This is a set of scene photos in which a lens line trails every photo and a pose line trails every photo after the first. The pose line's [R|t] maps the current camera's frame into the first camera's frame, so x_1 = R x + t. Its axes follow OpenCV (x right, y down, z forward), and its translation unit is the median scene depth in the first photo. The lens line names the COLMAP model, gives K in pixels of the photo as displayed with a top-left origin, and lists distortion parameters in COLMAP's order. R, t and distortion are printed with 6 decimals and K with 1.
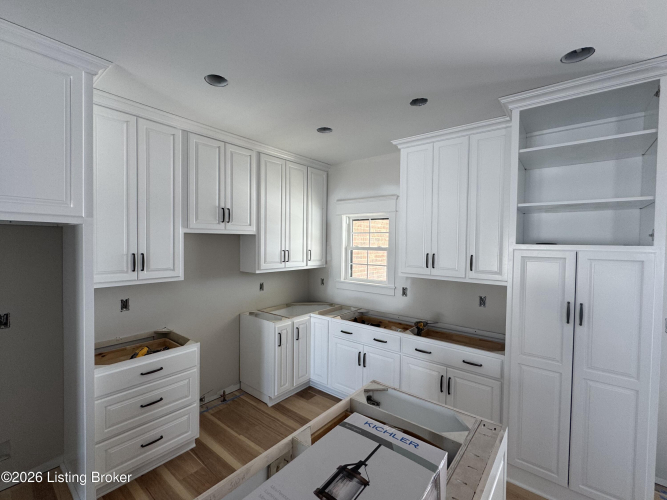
lens RADIAL K [[297.4, 0, 333.5], [0, 297.4, 250.0], [0, 0, 1]] dist [0.000027, 0.000204]
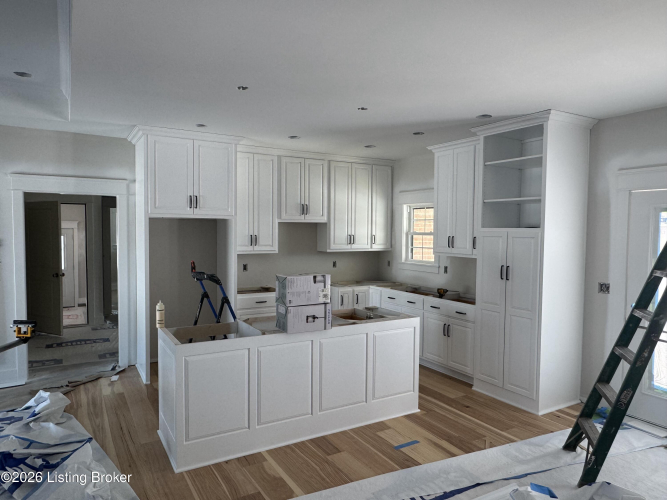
lens RADIAL K [[454.9, 0, 333.5], [0, 454.9, 250.0], [0, 0, 1]] dist [-0.000796, -0.000054]
pose [[0.937512, 0.010013, -0.347809, 0.464262], [-0.004734, 0.999860, 0.016025, 0.036676], [0.347921, -0.013377, 0.937428, -0.879302]]
